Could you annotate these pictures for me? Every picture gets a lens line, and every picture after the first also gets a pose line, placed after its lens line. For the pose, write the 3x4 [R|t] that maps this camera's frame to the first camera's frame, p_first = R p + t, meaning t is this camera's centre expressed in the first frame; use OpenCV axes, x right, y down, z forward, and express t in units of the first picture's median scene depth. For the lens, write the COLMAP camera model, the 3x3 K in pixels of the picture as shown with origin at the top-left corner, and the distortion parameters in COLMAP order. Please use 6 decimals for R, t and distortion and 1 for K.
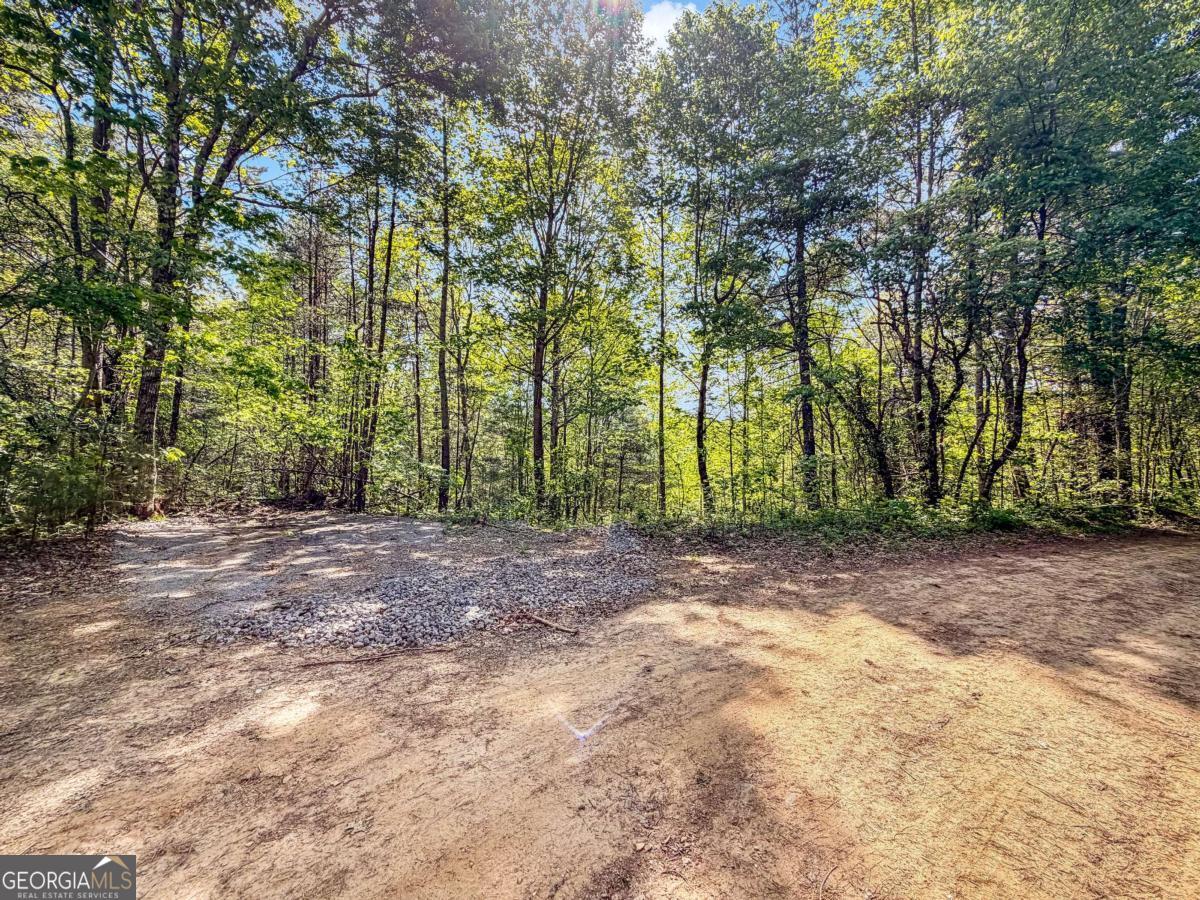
lens RADIAL K [[483.1, 0, 601.0], [0, 483.1, 452.1], [0, 0, 1]] dist [-0.004445, 0.000729]
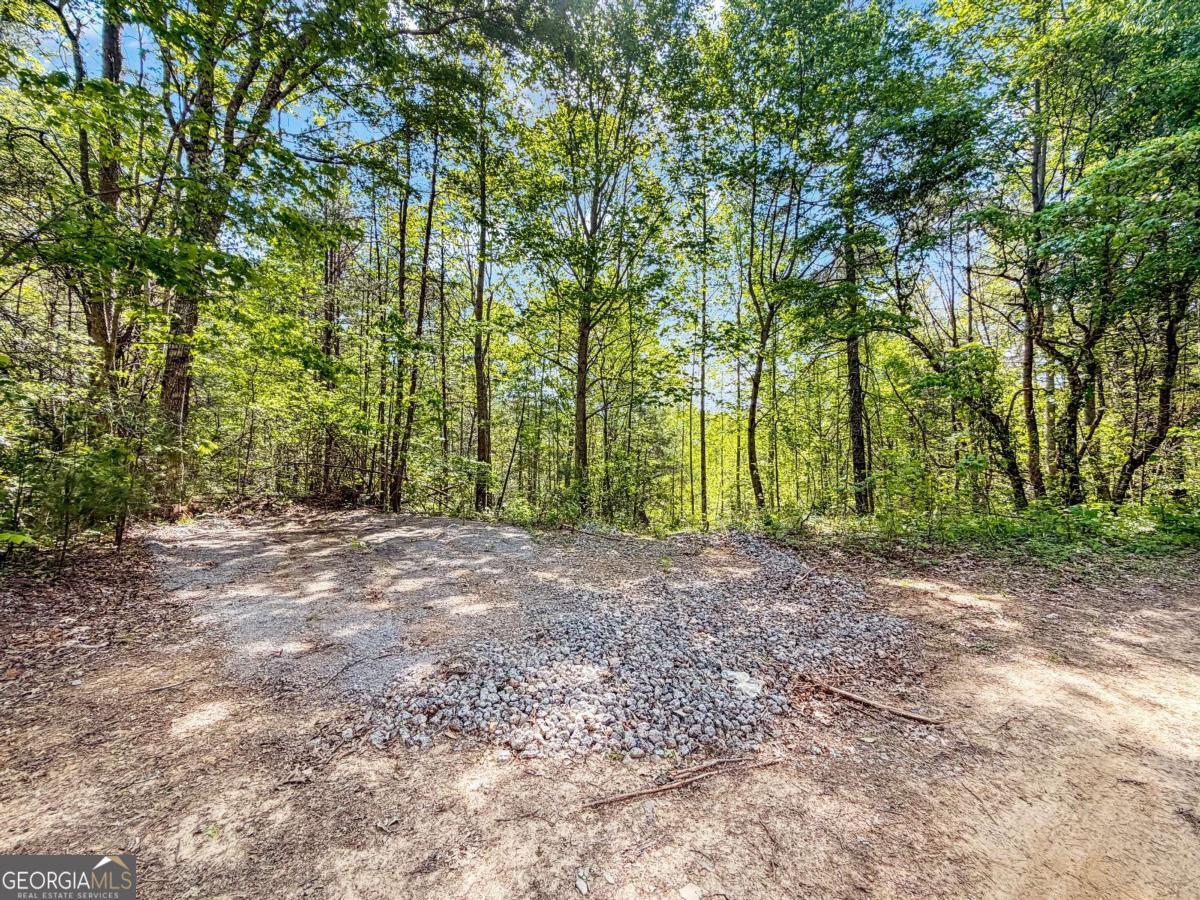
lens RADIAL K [[483.1, 0, 600.7], [0, 483.1, 449.4], [0, 0, 1]] dist [-0.004445, 0.000729]
pose [[0.999765, 0.005326, 0.021015, -0.212907], [-0.005567, 0.999920, 0.011392, -0.005271], [-0.020952, -0.011507, 0.999714, 0.135096]]
